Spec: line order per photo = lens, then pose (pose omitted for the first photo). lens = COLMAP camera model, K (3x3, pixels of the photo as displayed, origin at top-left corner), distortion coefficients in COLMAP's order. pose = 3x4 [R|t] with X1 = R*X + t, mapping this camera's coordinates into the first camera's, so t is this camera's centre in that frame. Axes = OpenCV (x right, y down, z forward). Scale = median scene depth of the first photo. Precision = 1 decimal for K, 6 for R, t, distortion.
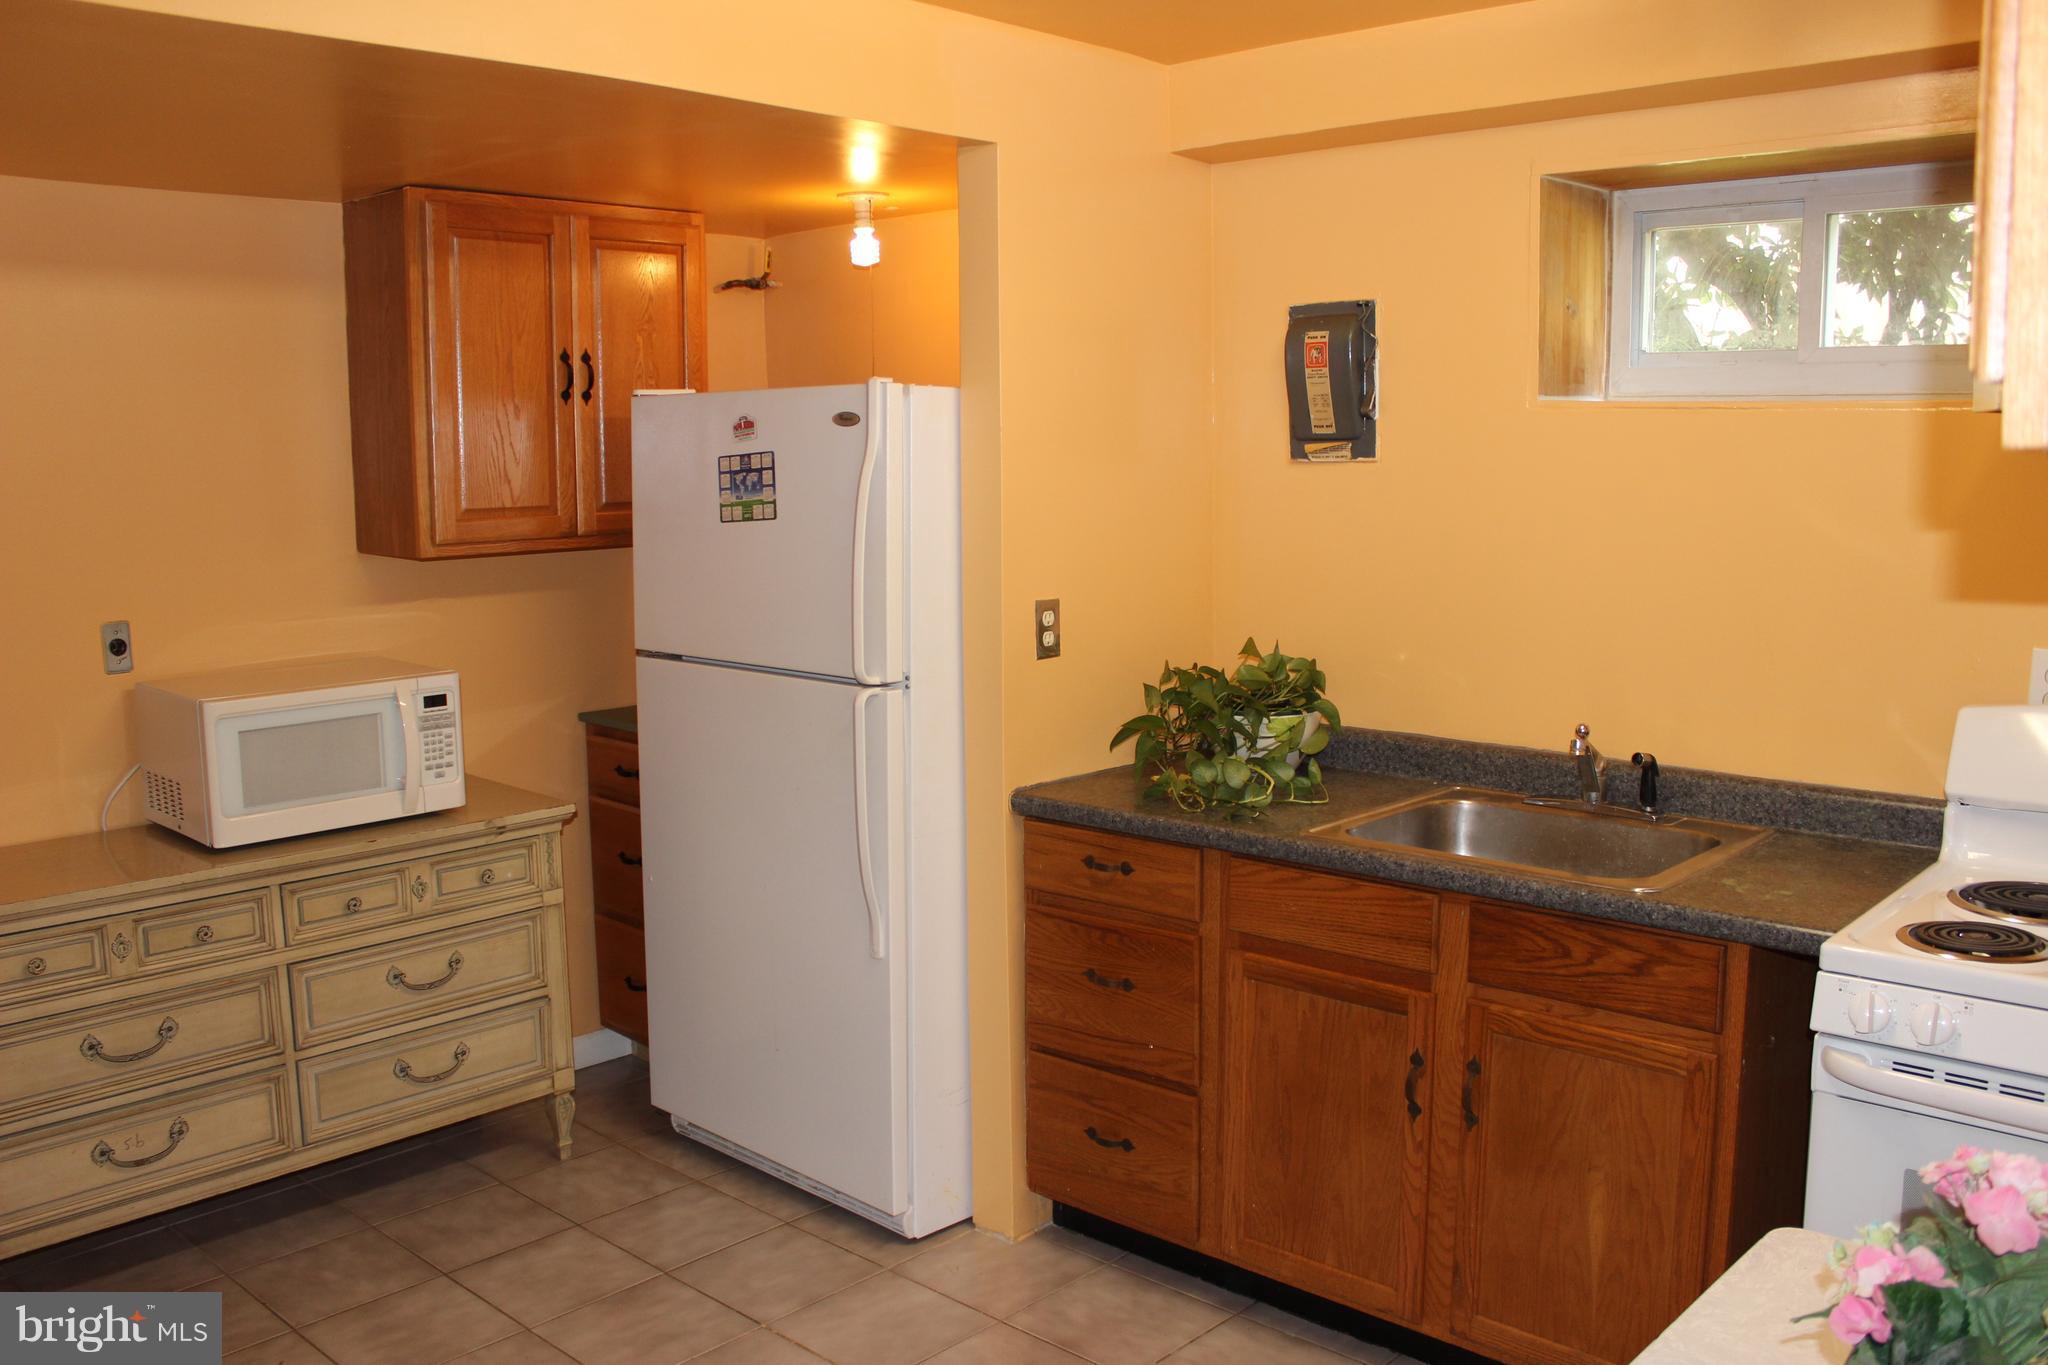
lens RADIAL K [[1710.9, 0, 1024.0], [0, 1710.9, 682.5], [0, 0, 1]] dist [-0.158209, 0.112293]
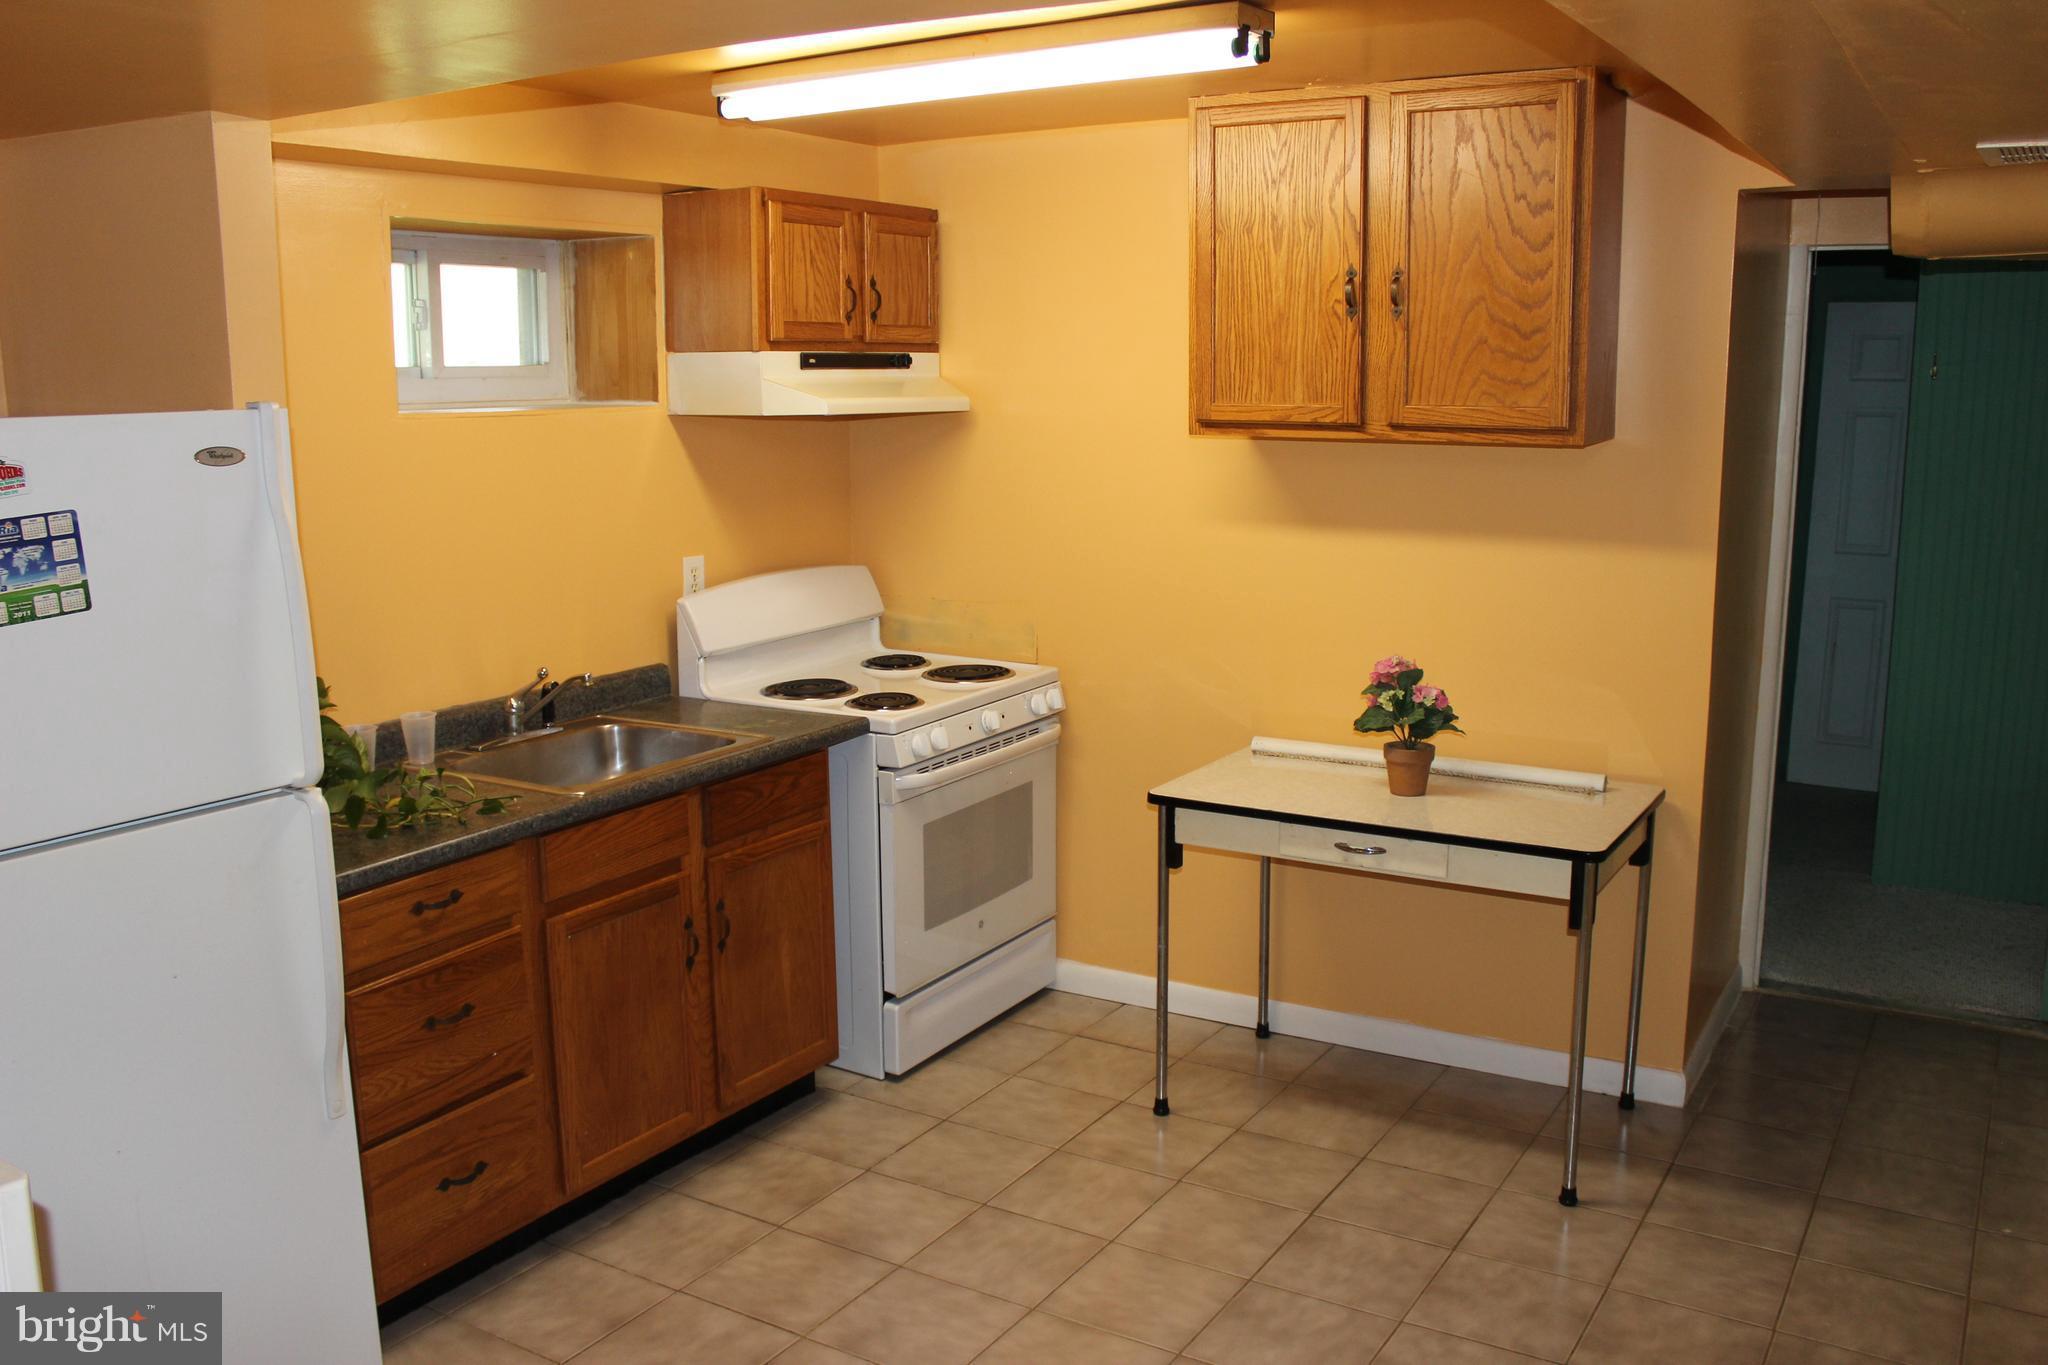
lens RADIAL K [[1710.9, 0, 1024.0], [0, 1710.9, 682.5], [0, 0, 1]] dist [-0.158209, 0.112293]
pose [[-0.190156, -0.167712, 0.967323, -0.906209], [0.141490, 0.970333, 0.196048, -0.152402], [-0.971505, 0.174146, -0.160785, 0.798072]]
